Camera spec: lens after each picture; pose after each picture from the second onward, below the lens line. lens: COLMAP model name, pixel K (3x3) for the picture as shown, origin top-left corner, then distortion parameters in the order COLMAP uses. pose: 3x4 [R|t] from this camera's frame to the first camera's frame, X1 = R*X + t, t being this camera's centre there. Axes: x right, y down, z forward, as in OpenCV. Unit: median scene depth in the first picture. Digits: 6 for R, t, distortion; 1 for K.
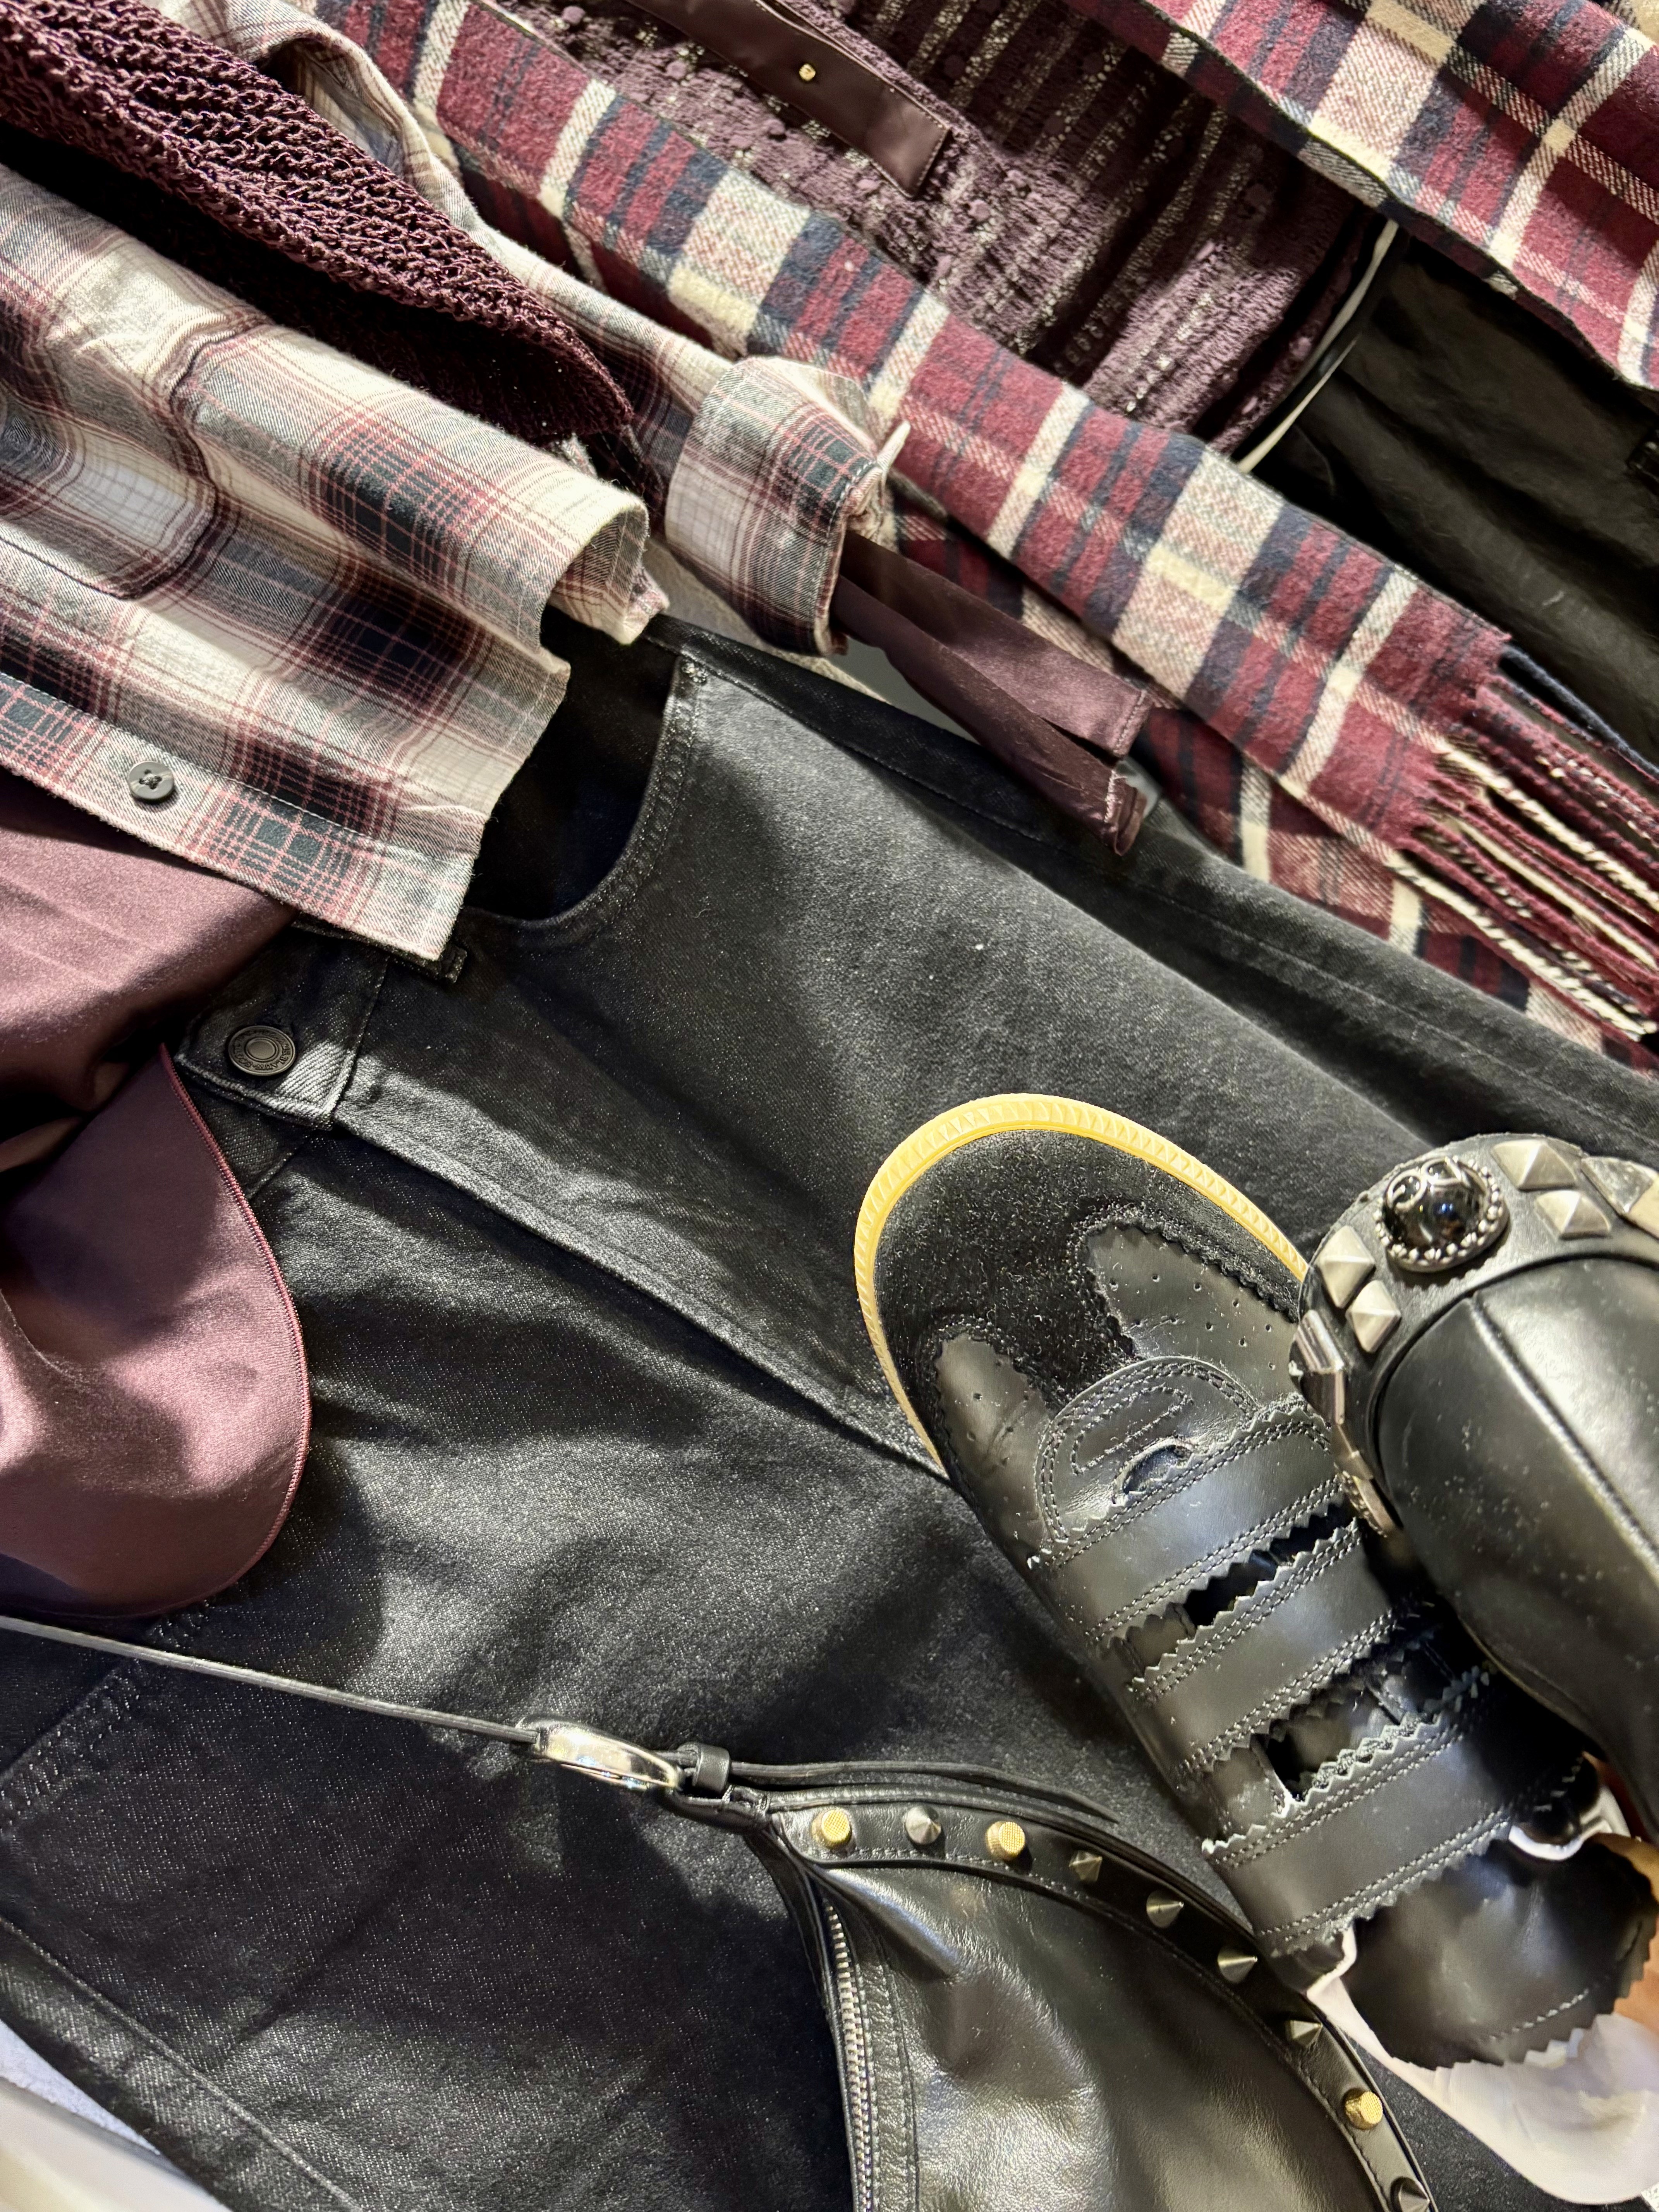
lens RADIAL K [[1720.5, 0, 829.5], [0, 1720.5, 1106.0], [0, 0, 1]] dist [0.048466, -0.075379]
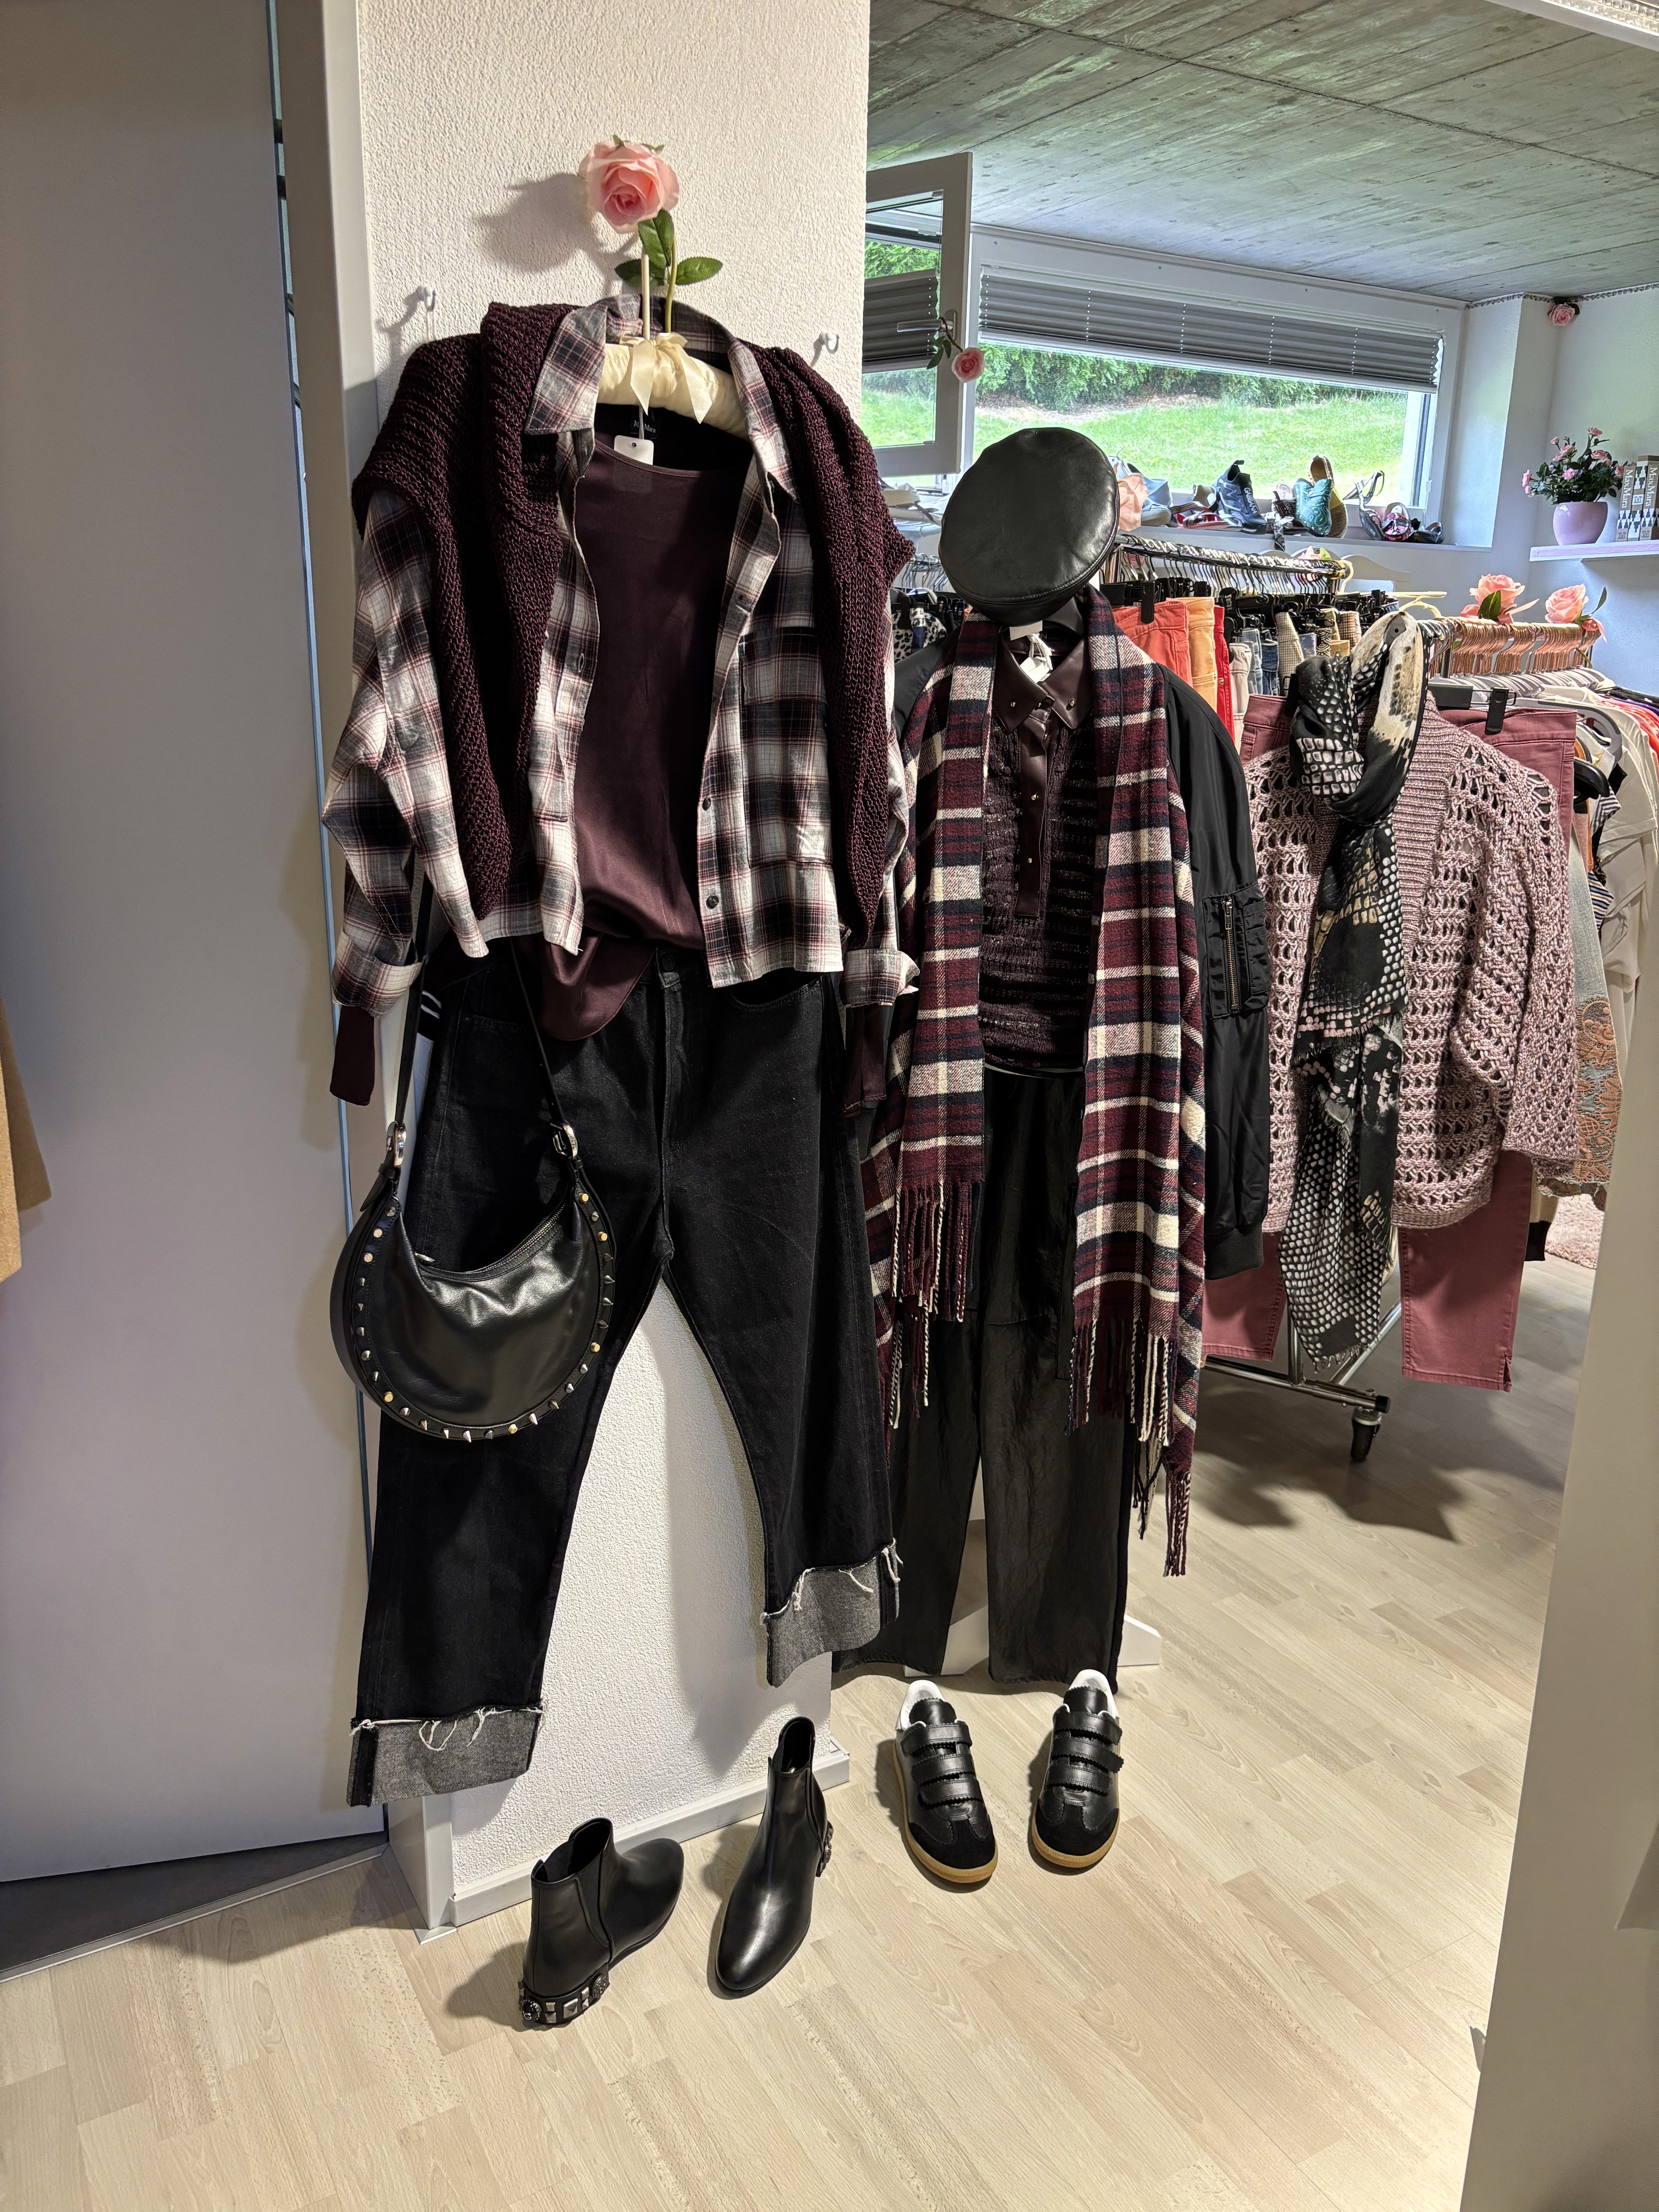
lens RADIAL K [[1720.5, 0, 829.5], [0, 1720.5, 1106.0], [0, 0, 1]] dist [0.048466, -0.075379]
pose [[0.521644, 0.835234, 0.173987, -0.348010], [-0.843374, 0.535626, -0.042715, -0.000773], [-0.128869, -0.124455, 0.983821, -1.796083]]
